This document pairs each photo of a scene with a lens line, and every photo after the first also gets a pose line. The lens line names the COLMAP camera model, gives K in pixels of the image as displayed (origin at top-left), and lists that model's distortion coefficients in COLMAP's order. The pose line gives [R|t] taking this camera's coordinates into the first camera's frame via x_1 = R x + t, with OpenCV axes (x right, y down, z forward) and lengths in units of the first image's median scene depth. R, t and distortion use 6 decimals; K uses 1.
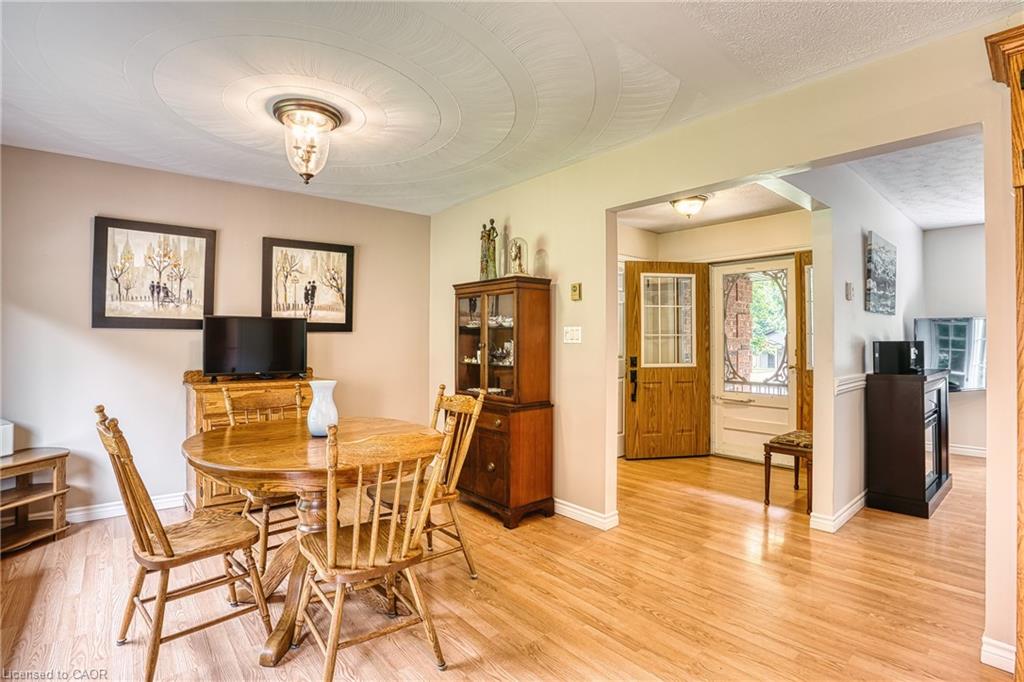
lens RADIAL K [[500.6, 0, 516.1], [0, 500.6, 327.2], [0, 0, 1]] dist [-0.096091, 0.024541]
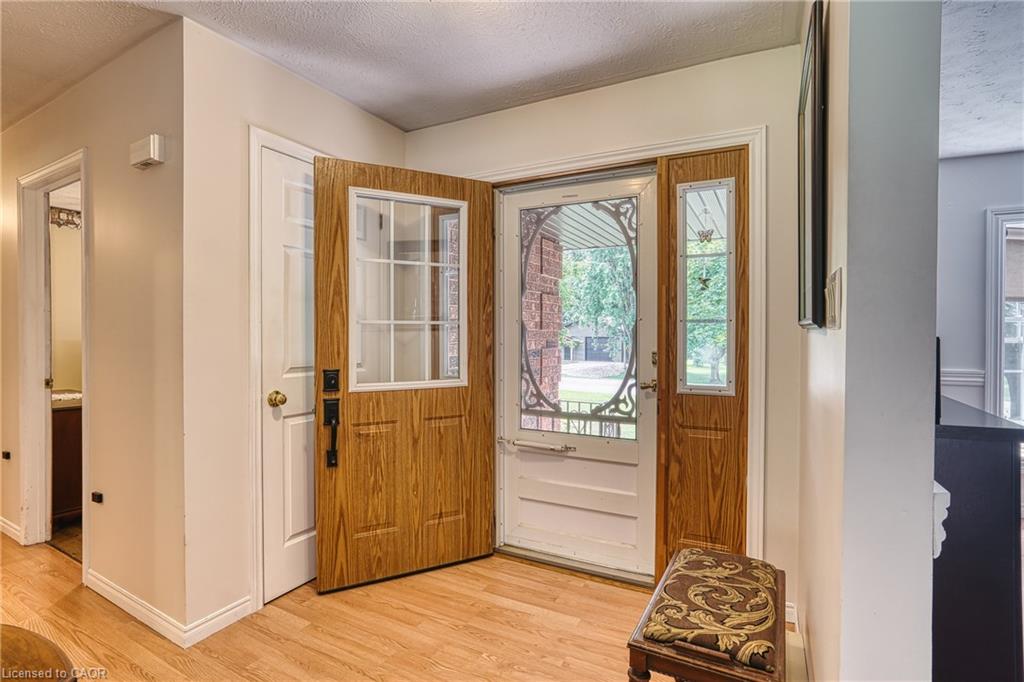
lens RADIAL K [[500.6, 0, 511.2], [0, 500.6, 339.0], [0, 0, 1]] dist [-0.096091, 0.024541]
pose [[0.931024, -0.003338, 0.364943, 0.224841], [-0.010078, 0.999342, 0.034852, 0.014517], [-0.364819, -0.036125, 0.930377, 0.522371]]
